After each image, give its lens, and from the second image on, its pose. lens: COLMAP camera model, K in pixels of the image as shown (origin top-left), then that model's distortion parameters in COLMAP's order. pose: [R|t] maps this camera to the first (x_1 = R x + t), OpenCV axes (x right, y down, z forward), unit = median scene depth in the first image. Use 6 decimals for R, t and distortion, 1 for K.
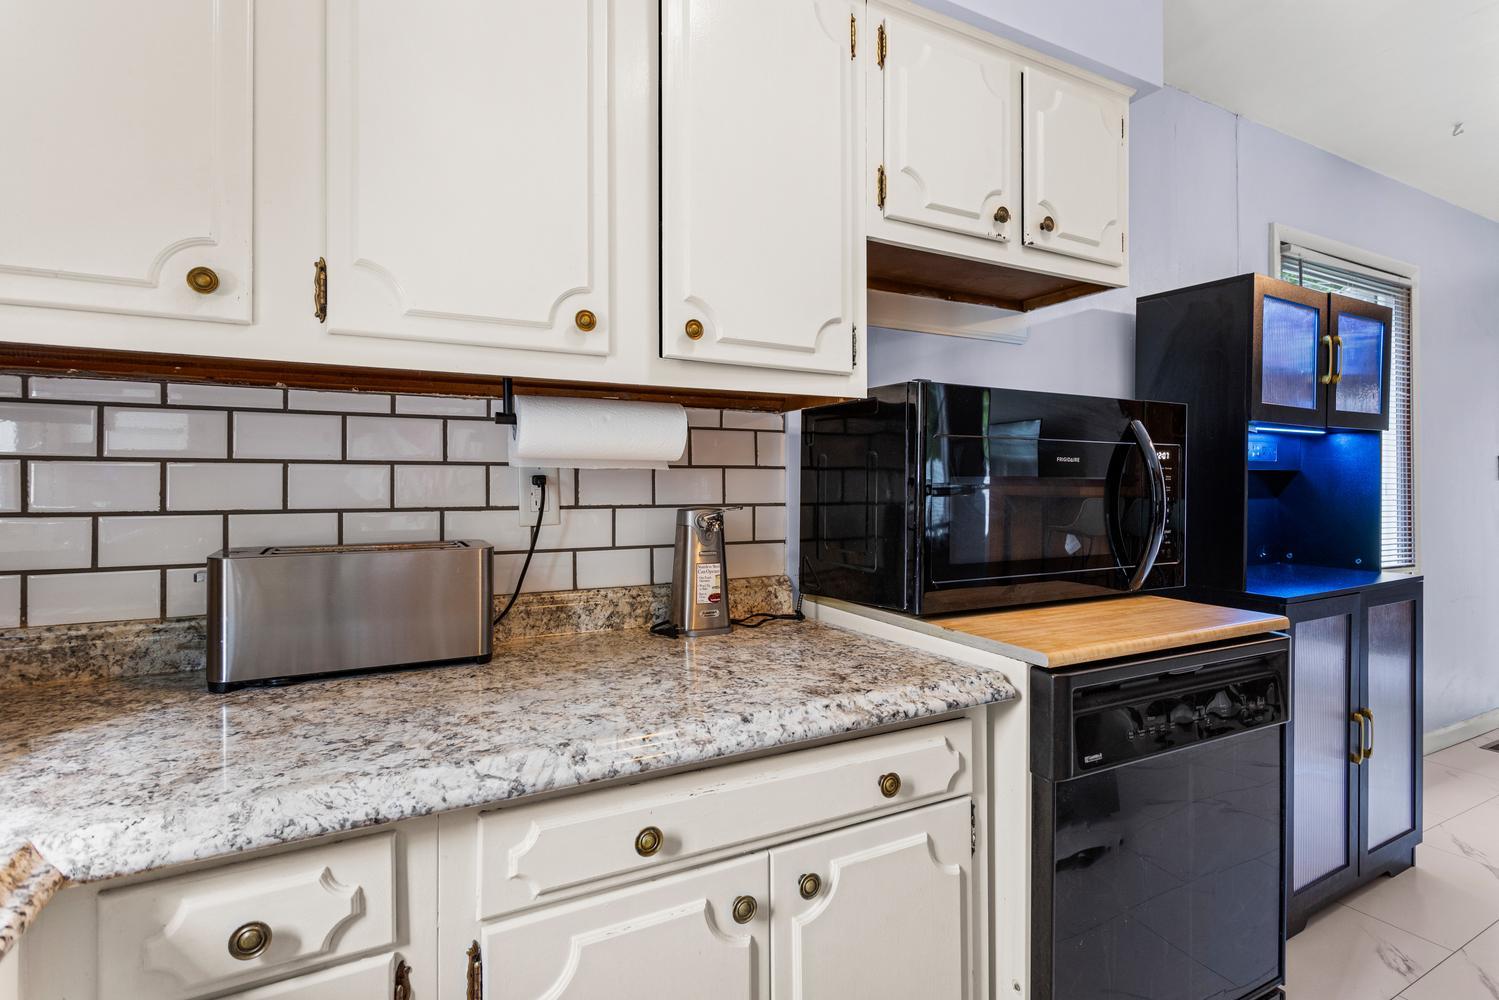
lens RADIAL K [[720.6, 0, 746.1], [0, 720.6, 493.4], [0, 0, 1]] dist [0.001500, 0.000369]
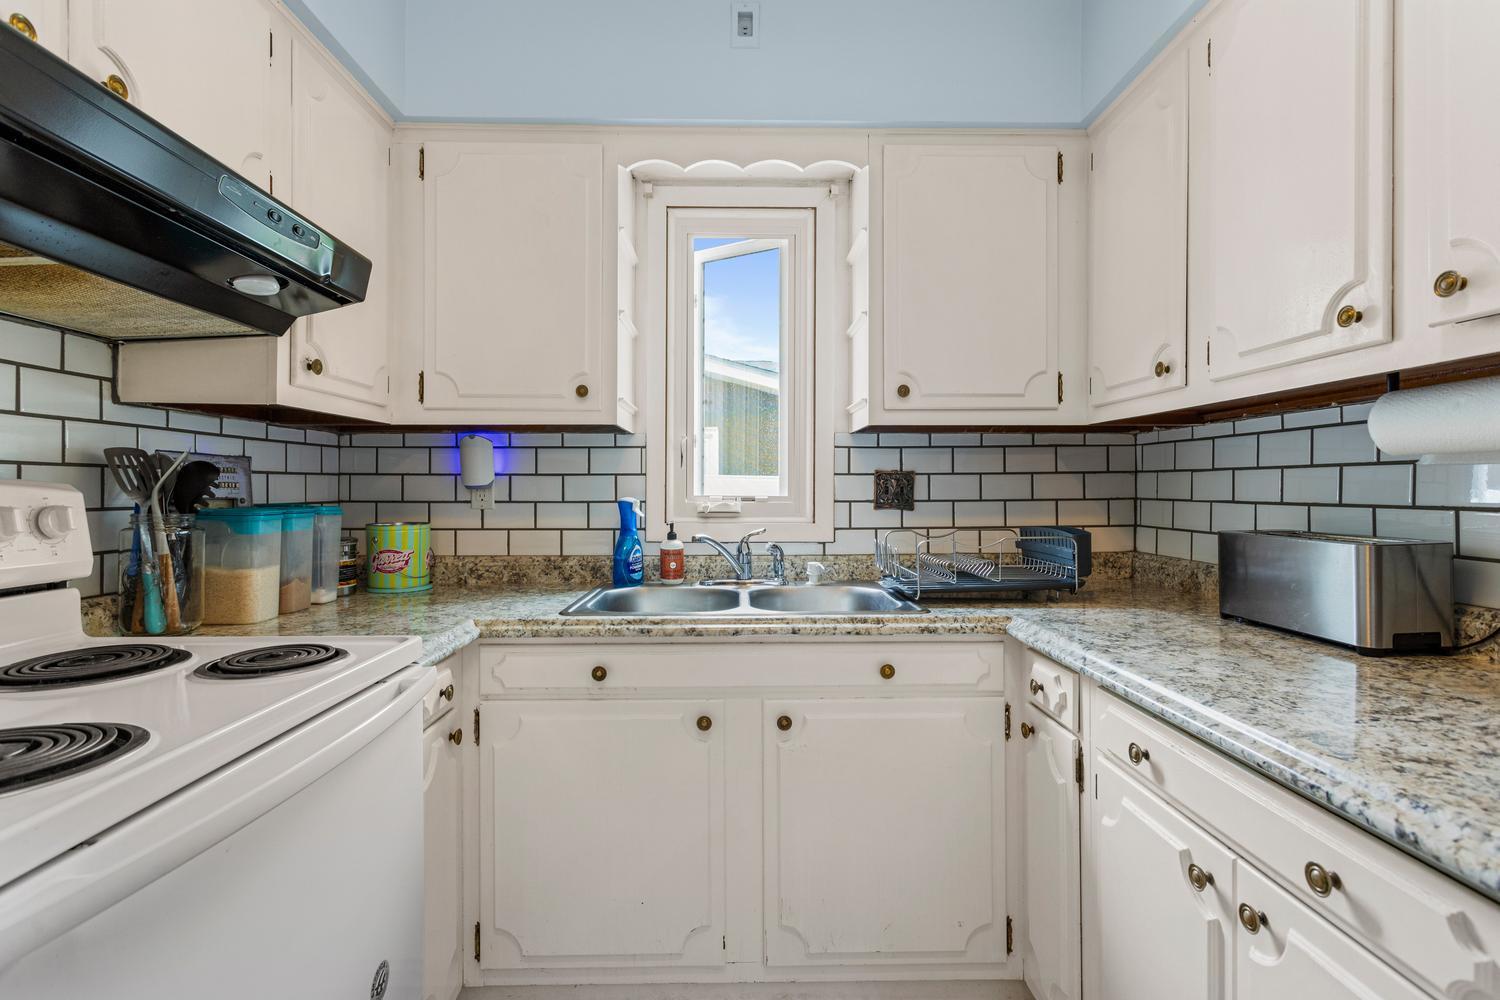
lens RADIAL K [[721.0, 0, 746.6], [0, 721.0, 493.4], [0, 0, 1]] dist [0.001500, 0.000369]
pose [[-0.445123, 0.013373, -0.895369, 1.161662], [0.008455, 0.999907, 0.010731, -0.021495], [0.895429, -0.002794, -0.445195, 0.796438]]
